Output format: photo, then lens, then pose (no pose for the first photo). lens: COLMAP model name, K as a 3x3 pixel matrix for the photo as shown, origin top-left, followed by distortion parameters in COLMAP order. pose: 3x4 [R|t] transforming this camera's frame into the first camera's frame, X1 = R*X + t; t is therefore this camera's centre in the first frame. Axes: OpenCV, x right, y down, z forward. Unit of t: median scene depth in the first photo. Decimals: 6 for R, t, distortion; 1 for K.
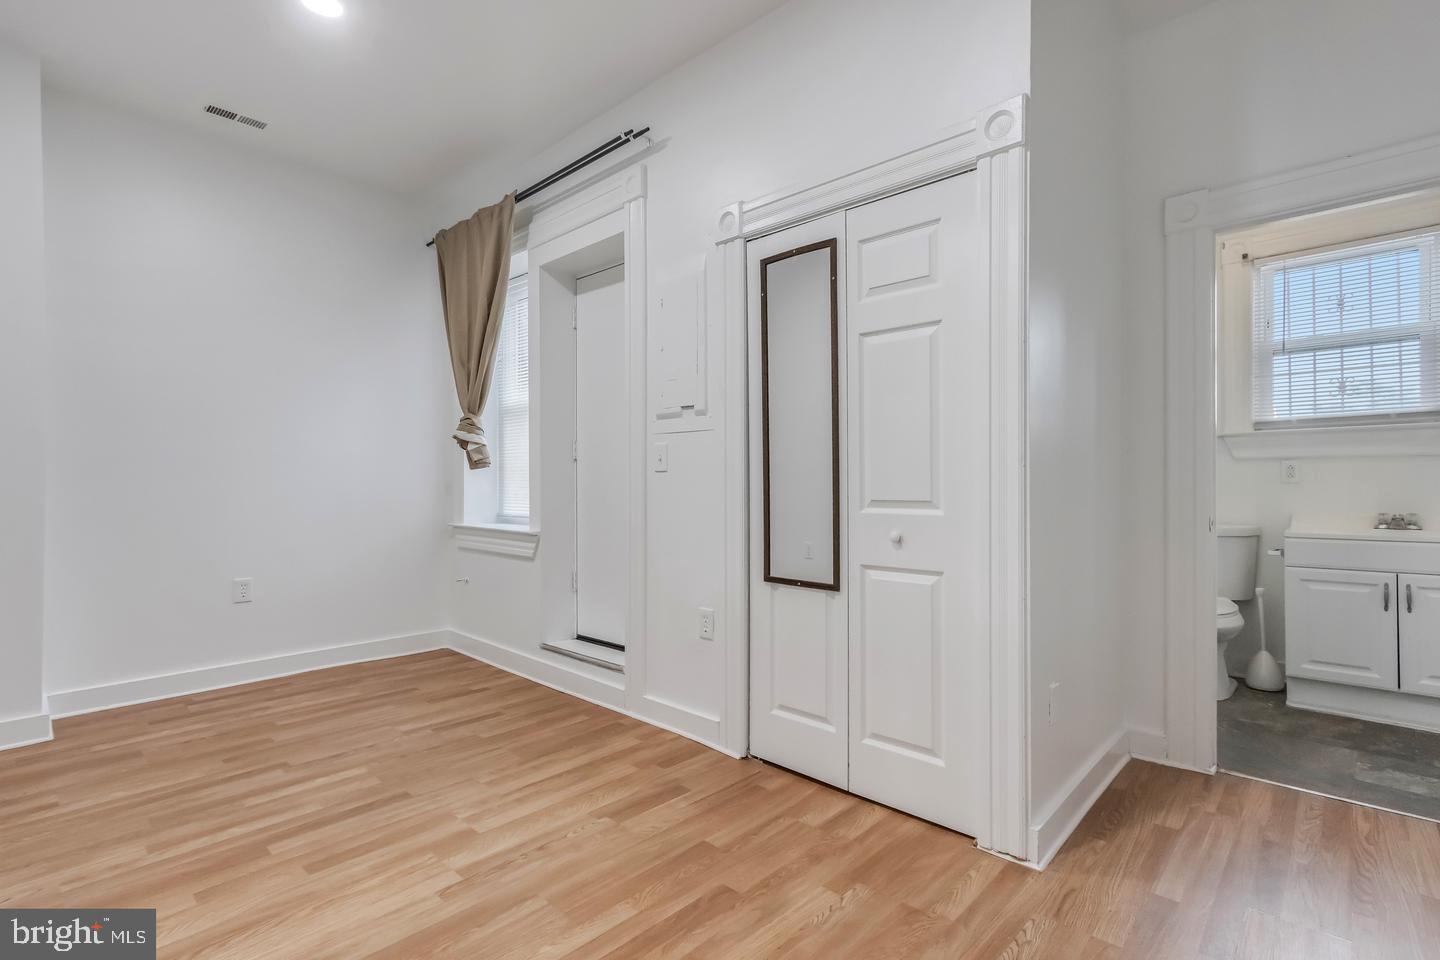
lens RADIAL K [[671.6, 0, 709.7], [0, 671.6, 482.4], [0, 0, 1]] dist [0.000800, 0.000489]
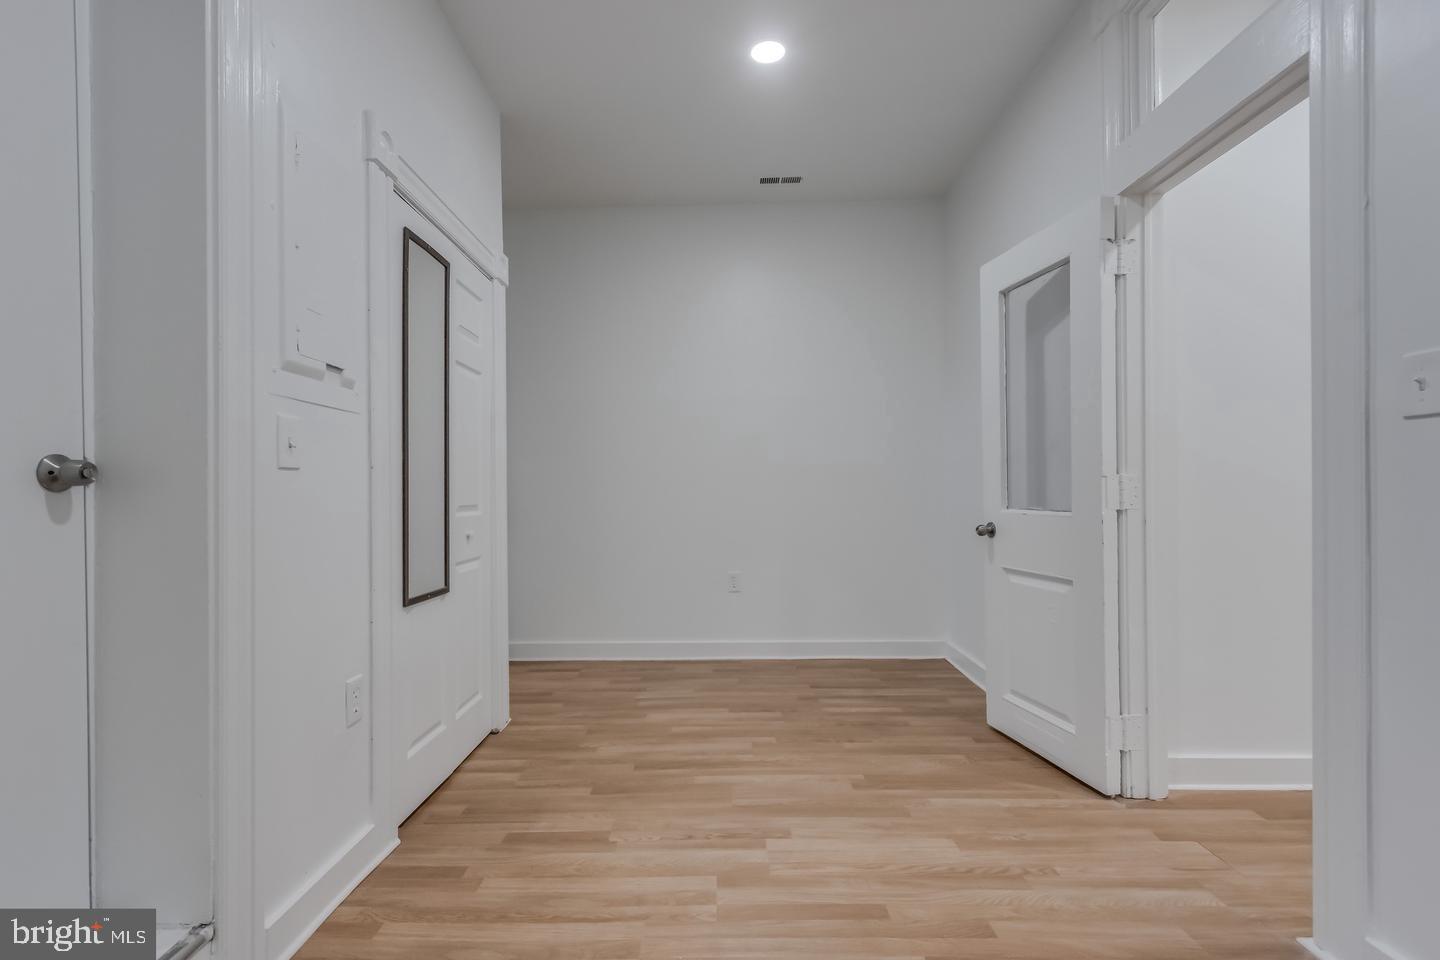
lens RADIAL K [[663.3, 0, 711.9], [0, 663.3, 489.8], [0, 0, 1]] dist [0.002749, -0.000516]
pose [[-0.678886, 0.011353, 0.734156, -0.800830], [0.009996, 0.999931, -0.006220, 0.008487], [-0.734176, 0.003115, -0.678952, 1.291960]]
